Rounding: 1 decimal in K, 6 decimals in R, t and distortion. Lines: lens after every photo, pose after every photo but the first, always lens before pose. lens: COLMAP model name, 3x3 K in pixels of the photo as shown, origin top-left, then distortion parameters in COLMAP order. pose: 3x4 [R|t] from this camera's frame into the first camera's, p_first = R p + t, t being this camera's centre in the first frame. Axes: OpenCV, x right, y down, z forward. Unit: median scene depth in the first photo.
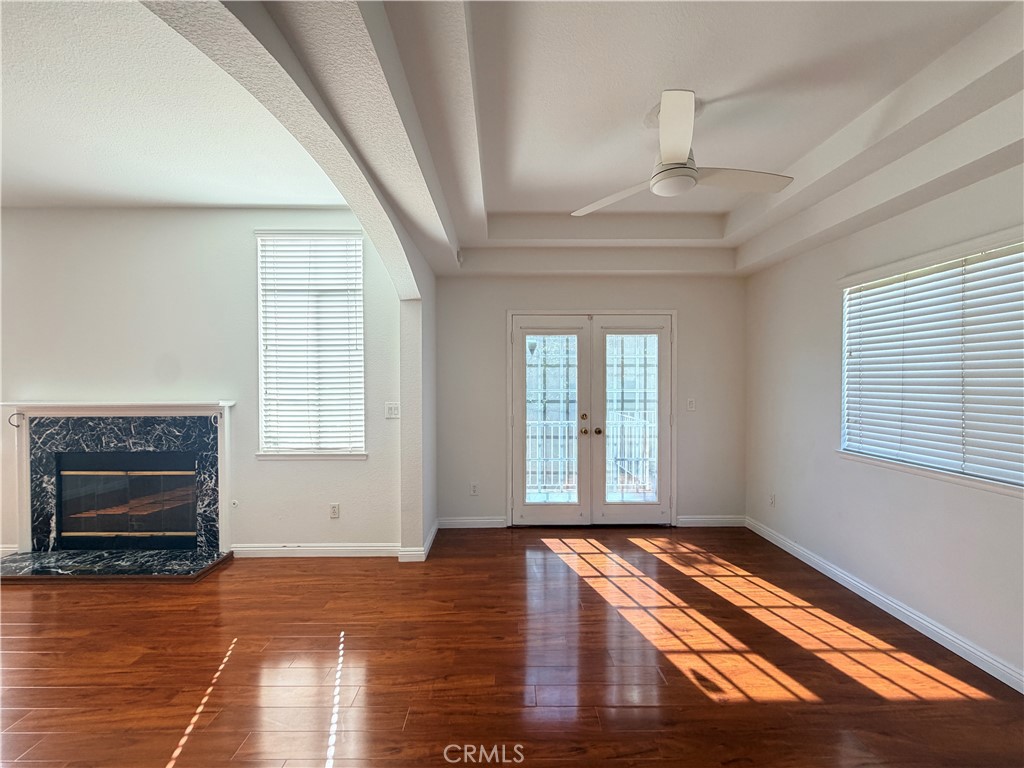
lens RADIAL K [[408.7, 0, 507.4], [0, 408.7, 385.8], [0, 0, 1]] dist [0.000472, 0.000204]
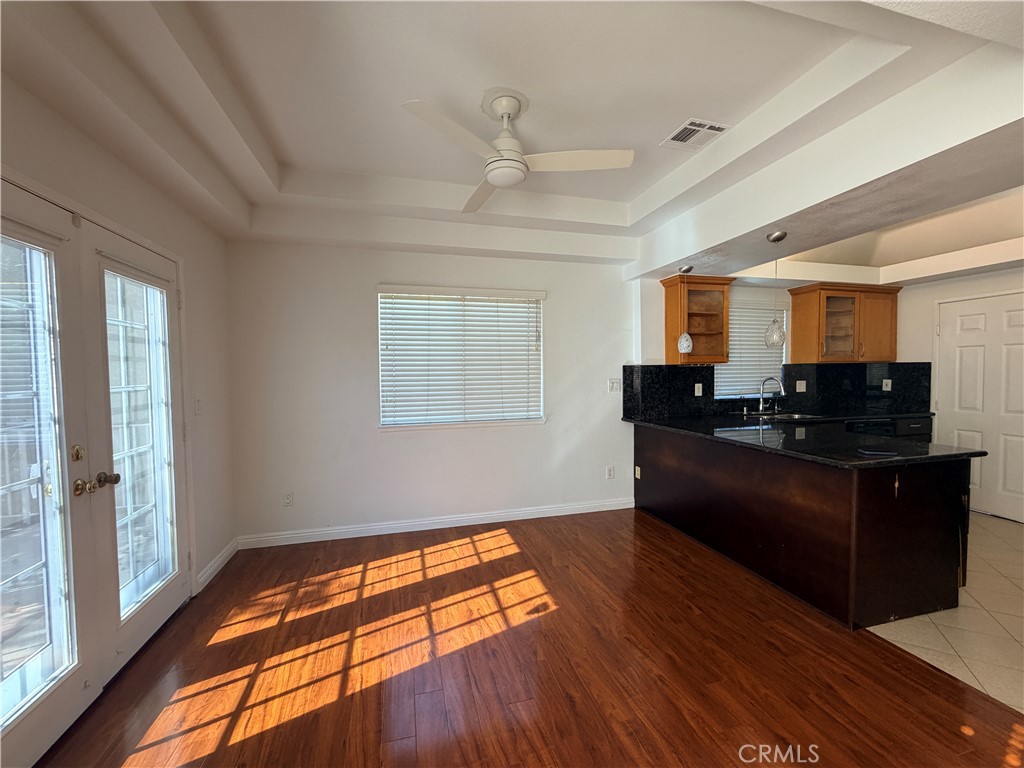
lens RADIAL K [[408.7, 0, 507.4], [0, 408.7, 385.8], [0, 0, 1]] dist [0.000472, 0.000204]
pose [[-0.247560, -0.031177, 0.968371, -0.395145], [0.023693, 0.998988, 0.038220, 0.000281], [-0.968583, 0.032406, -0.246571, 0.814495]]
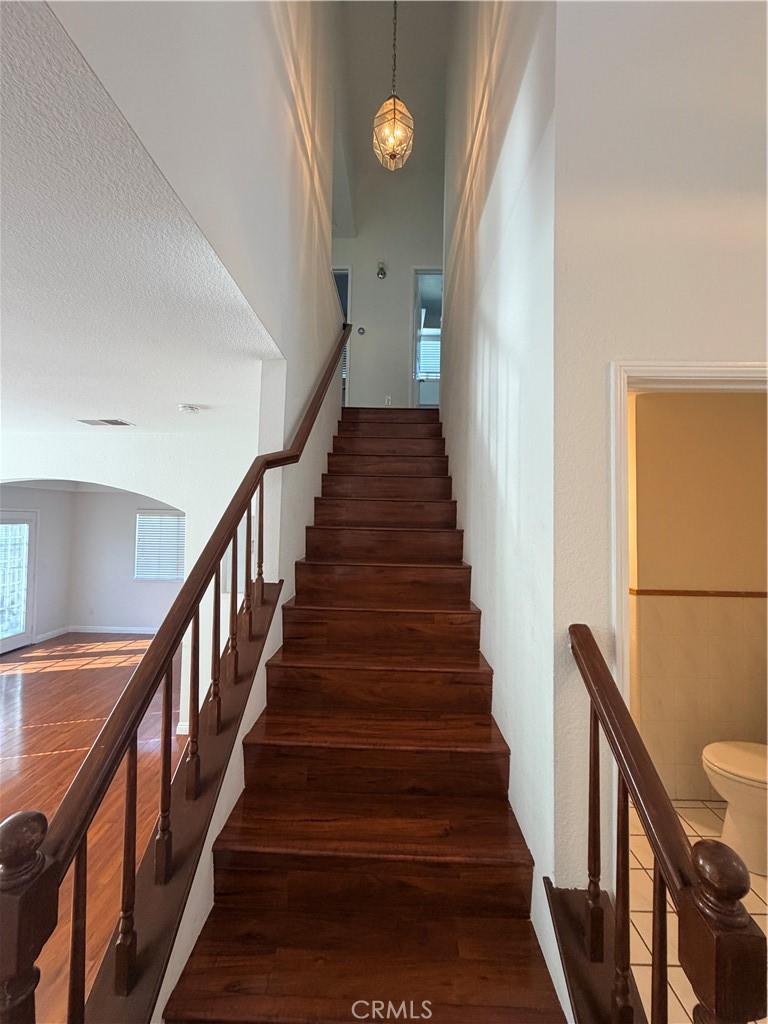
lens RADIAL K [[419.7, 0, 384.0], [0, 419.7, 512.0], [0, 0, 1]] dist [0.000724, 0.000125]
pose [[0.037135, 0.021442, 0.999080, -1.439525], [-0.003309, 0.999767, -0.021334, -0.170274], [-0.999305, -0.002514, 0.037198, -0.511428]]
